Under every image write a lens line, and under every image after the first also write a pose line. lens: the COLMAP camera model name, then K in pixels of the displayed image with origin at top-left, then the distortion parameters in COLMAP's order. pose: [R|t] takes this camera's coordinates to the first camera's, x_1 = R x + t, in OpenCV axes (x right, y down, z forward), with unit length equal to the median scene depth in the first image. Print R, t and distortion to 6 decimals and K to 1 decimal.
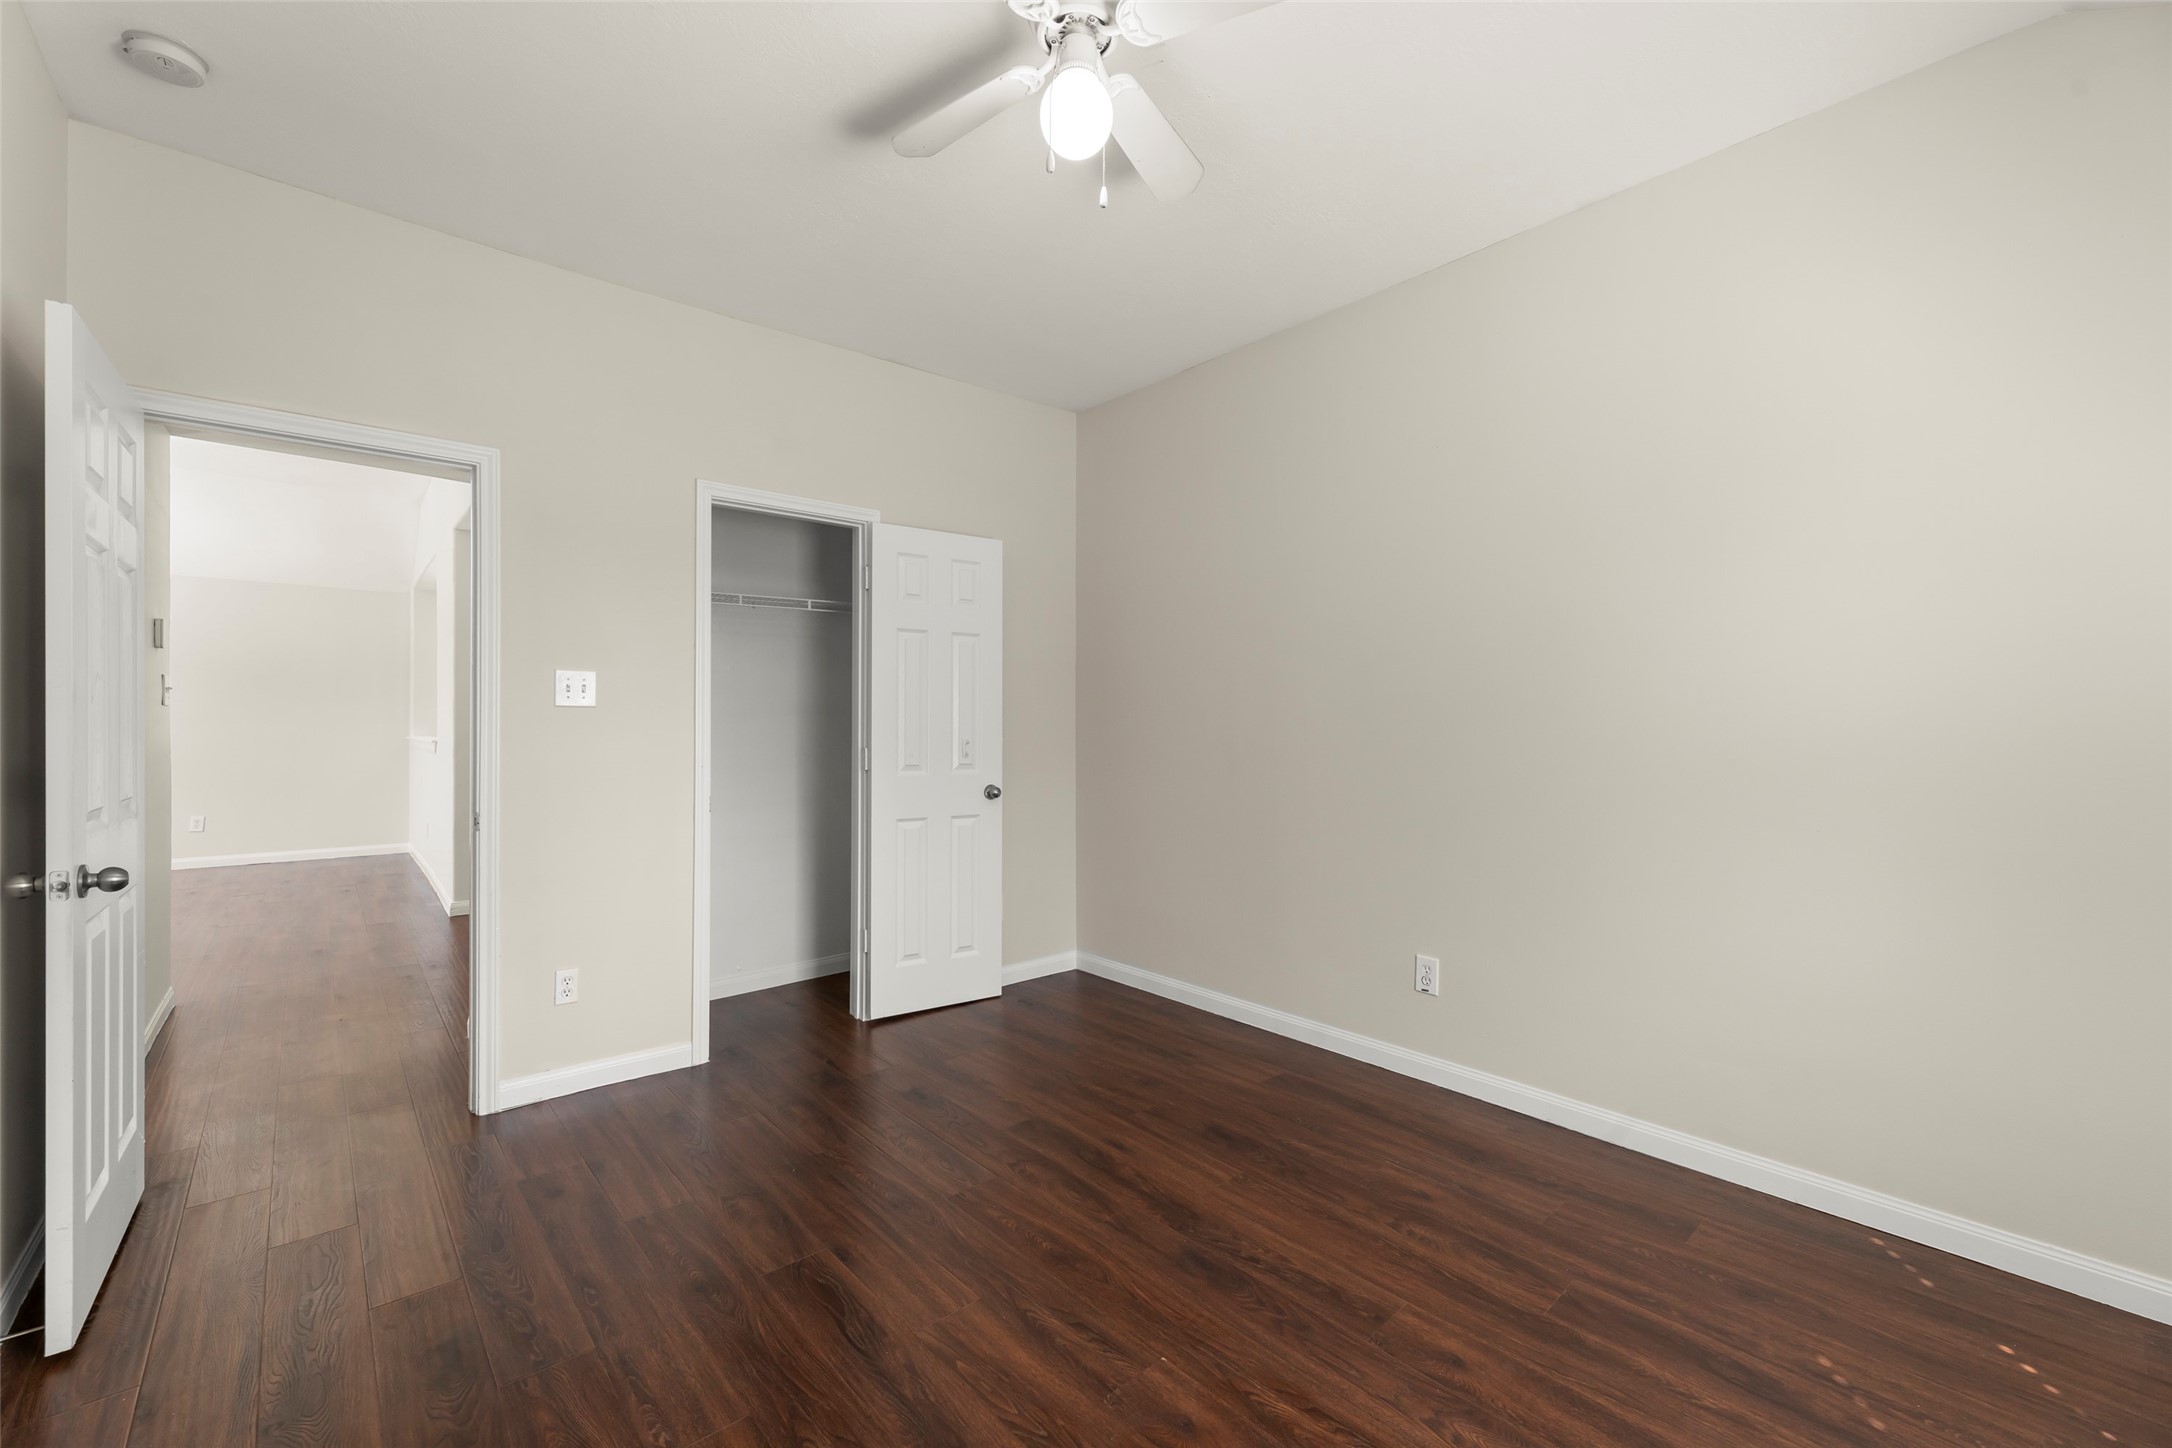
lens RADIAL K [[883.2, 0, 1088.9], [0, 883.2, 721.9], [0, 0, 1]] dist [0.000385, -0.000471]
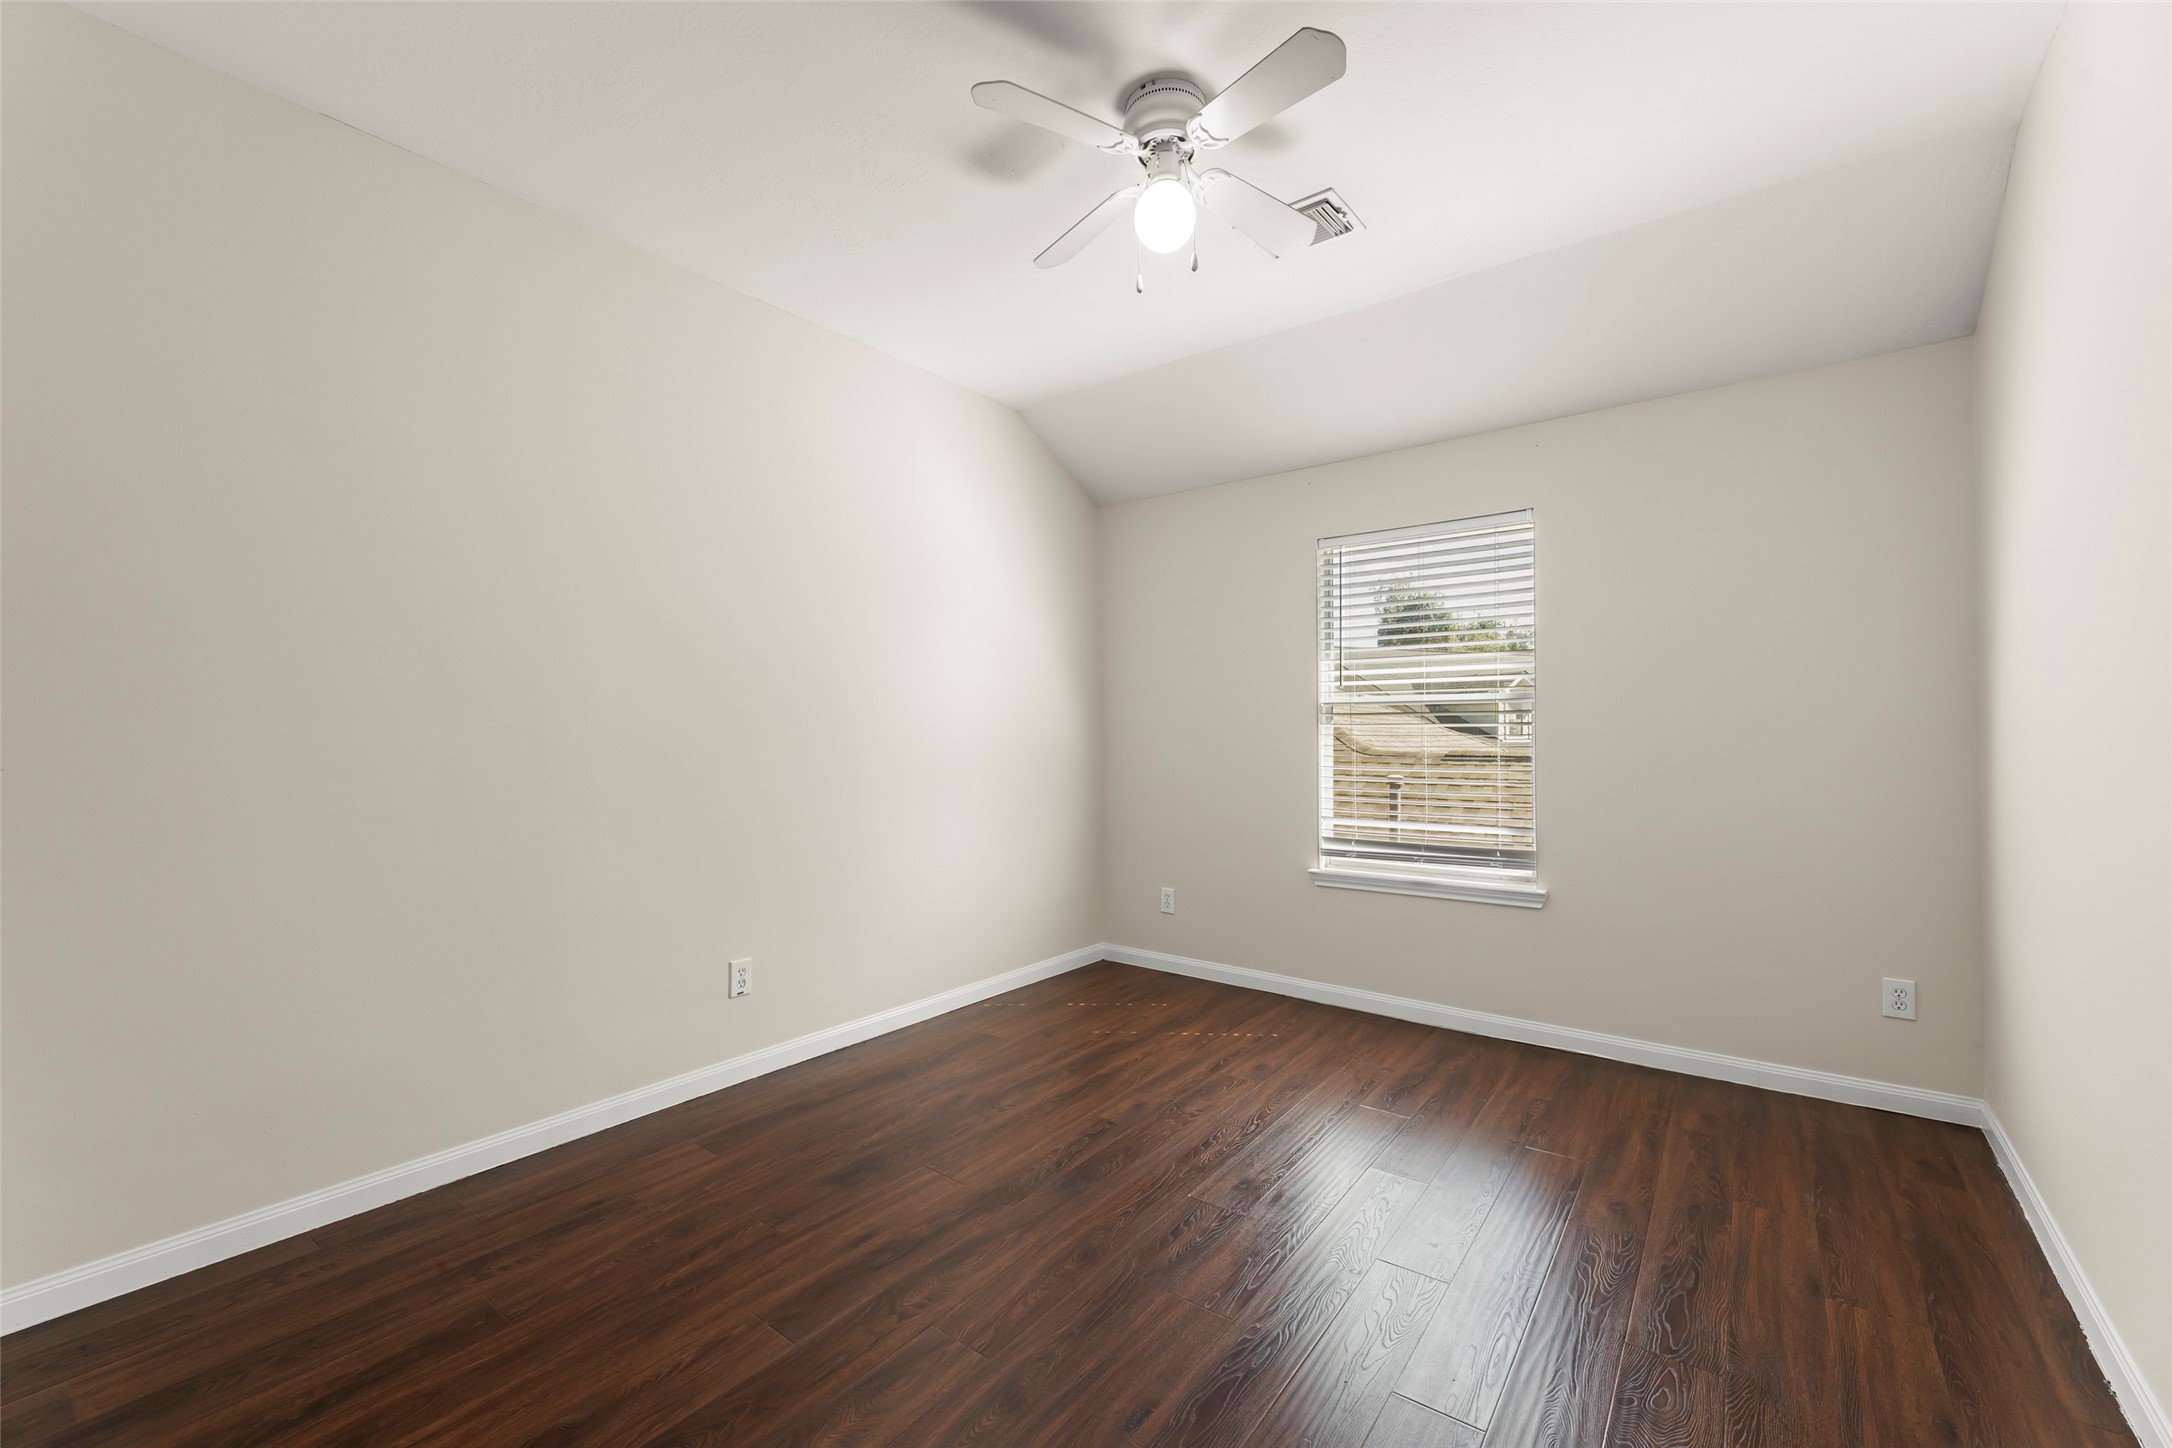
lens RADIAL K [[883.2, 0, 1086.2], [0, 883.2, 719.5], [0, 0, 1]] dist [0.000385, -0.000471]
pose [[-0.191291, 0.016898, 0.981388, -0.872000], [0.007513, 0.999848, -0.015751, 0.012814], [-0.981505, 0.004360, -0.191389, 1.010358]]
